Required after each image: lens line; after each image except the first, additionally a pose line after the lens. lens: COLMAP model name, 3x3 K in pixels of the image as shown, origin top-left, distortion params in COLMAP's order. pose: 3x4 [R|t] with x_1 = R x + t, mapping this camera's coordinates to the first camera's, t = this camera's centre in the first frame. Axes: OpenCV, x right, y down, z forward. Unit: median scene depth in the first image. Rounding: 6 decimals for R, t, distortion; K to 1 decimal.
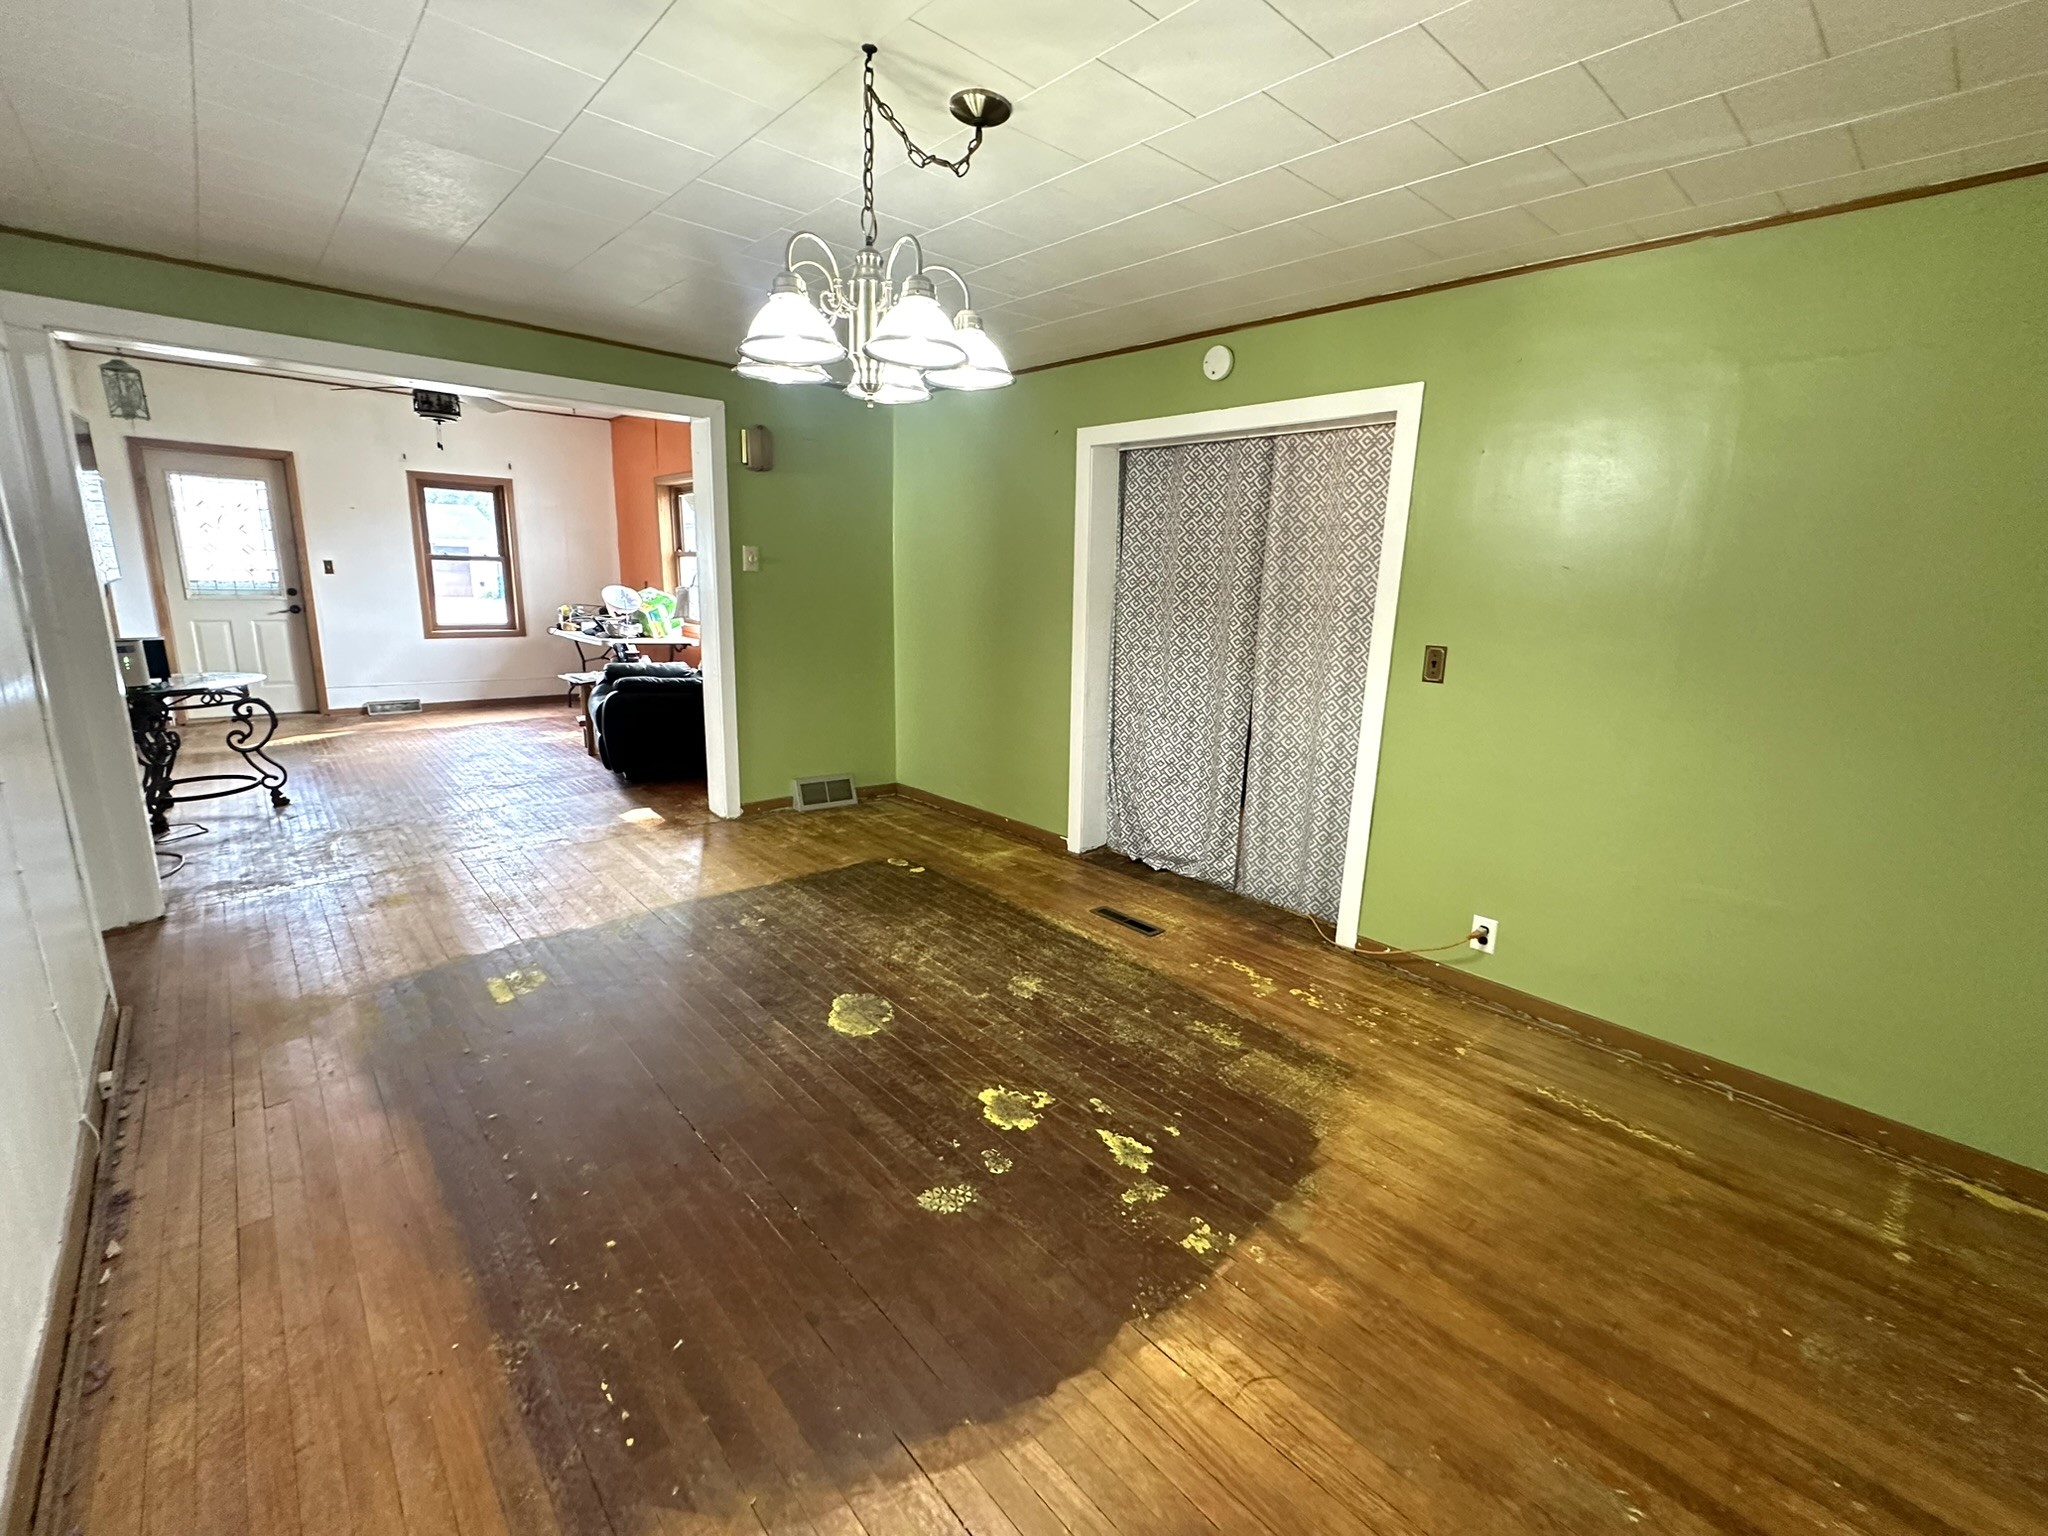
lens RADIAL K [[867.9, 0, 1020.7], [0, 867.9, 770.1], [0, 0, 1]] dist [-0.001983, -0.000327]
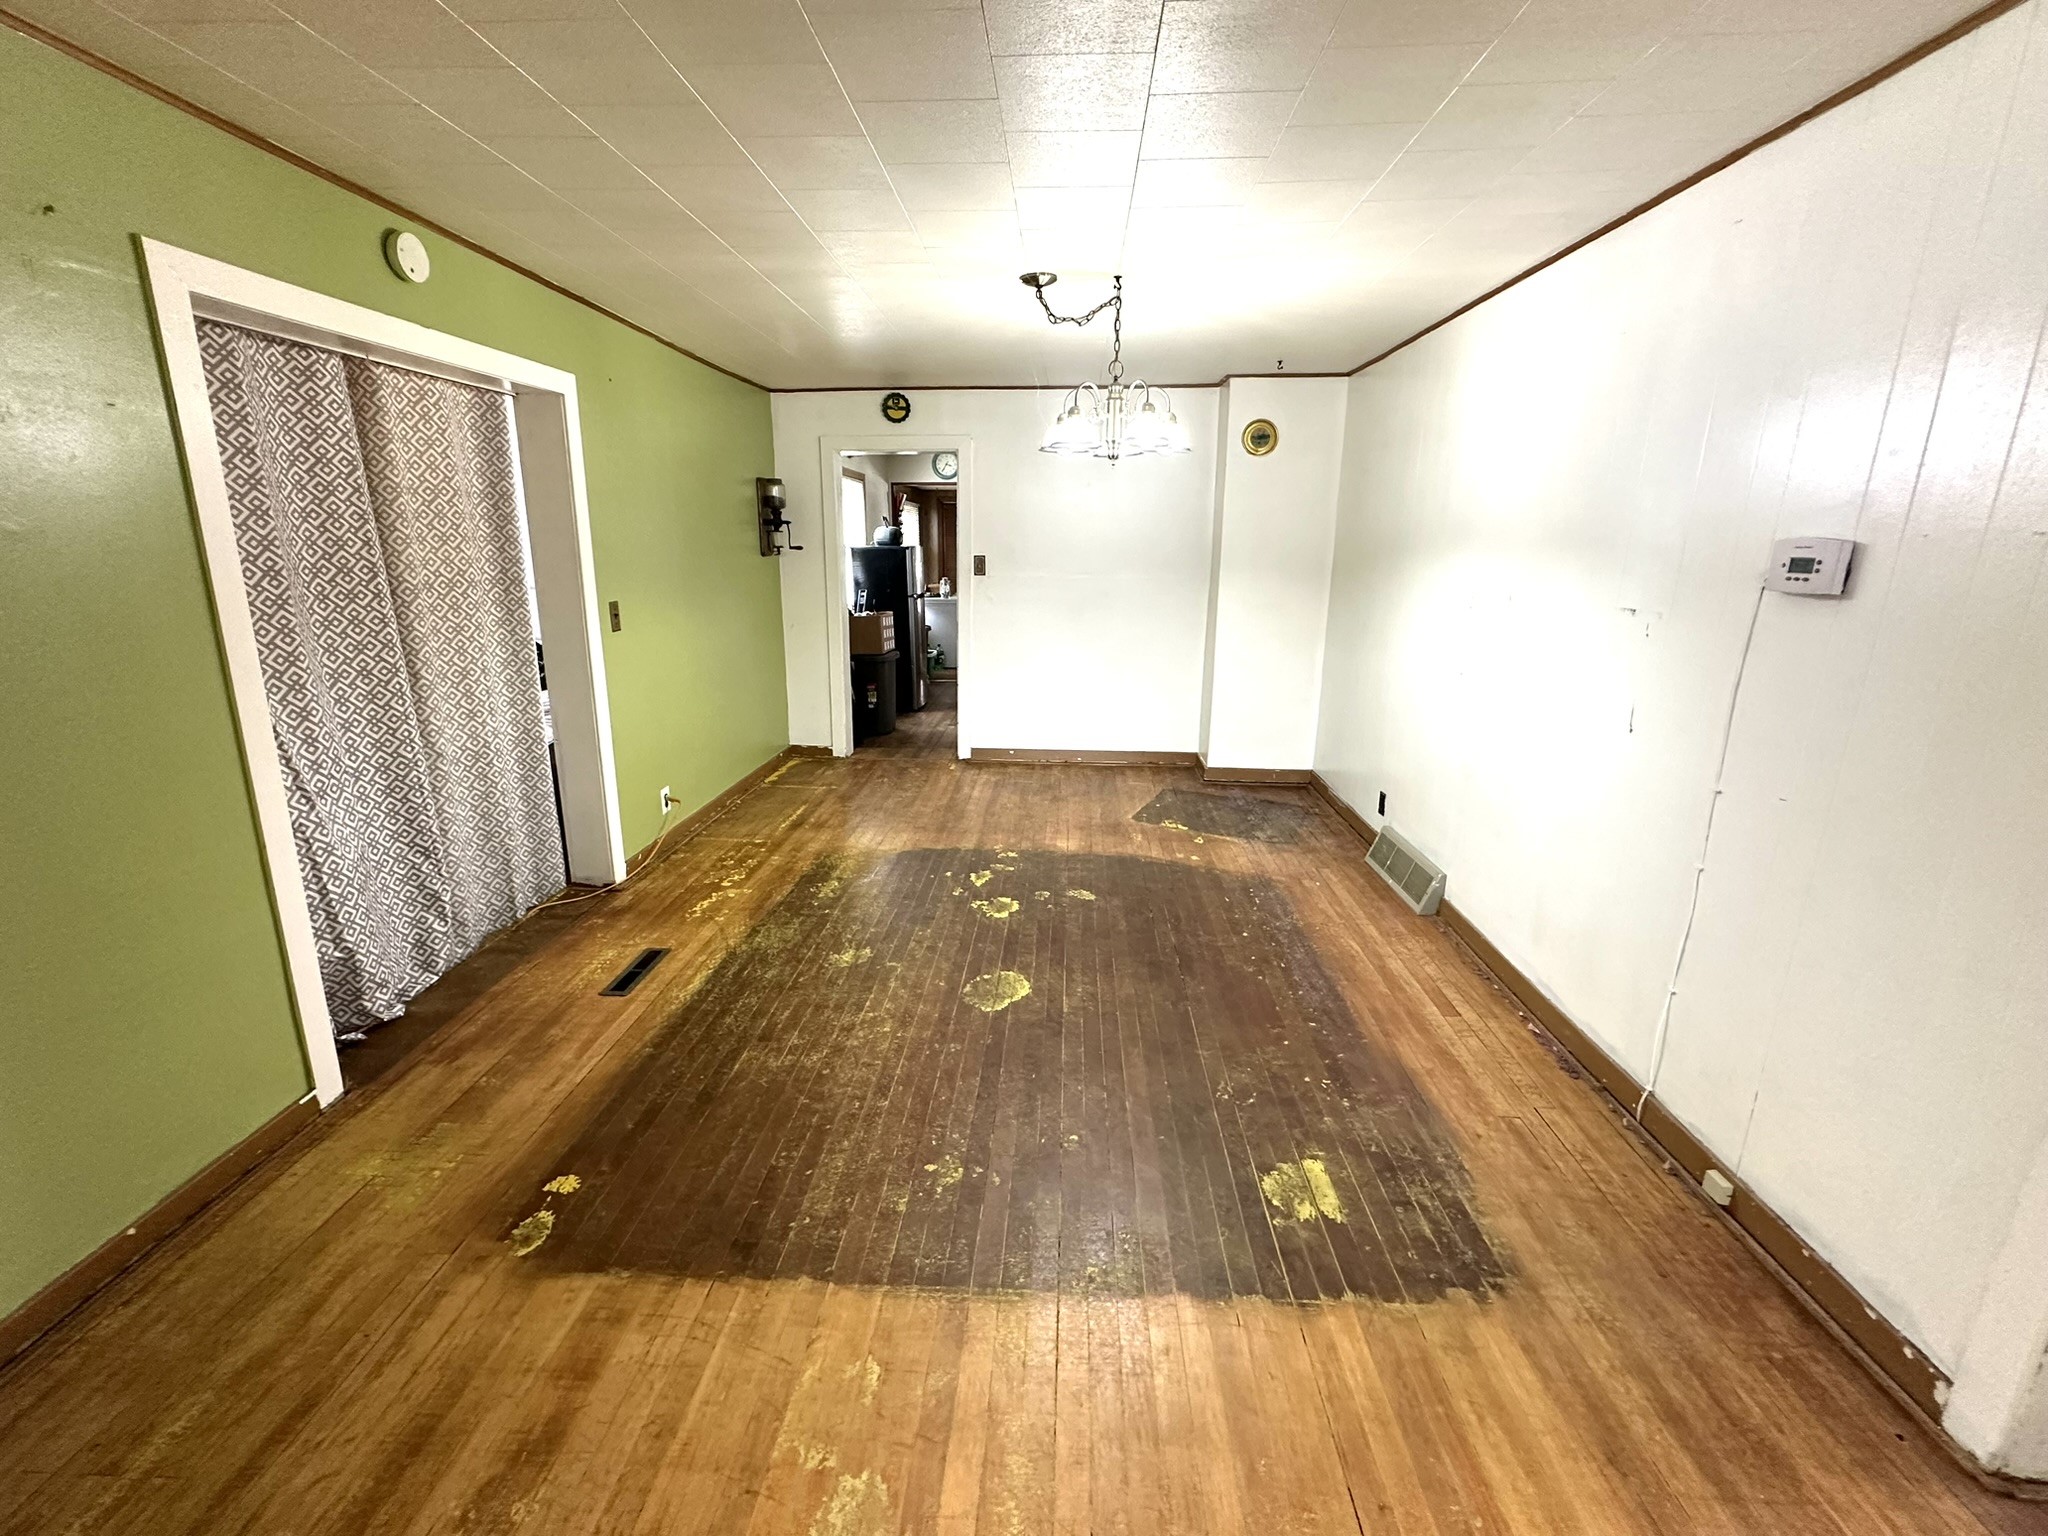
lens RADIAL K [[867.9, 0, 1020.7], [0, 867.9, 770.1], [0, 0, 1]] dist [-0.001983, -0.000327]
pose [[-0.701189, -0.218379, 0.678709, -0.664122], [0.133809, 0.894716, 0.426121, -0.307355], [-0.700307, 0.389609, -0.598143, 1.164980]]
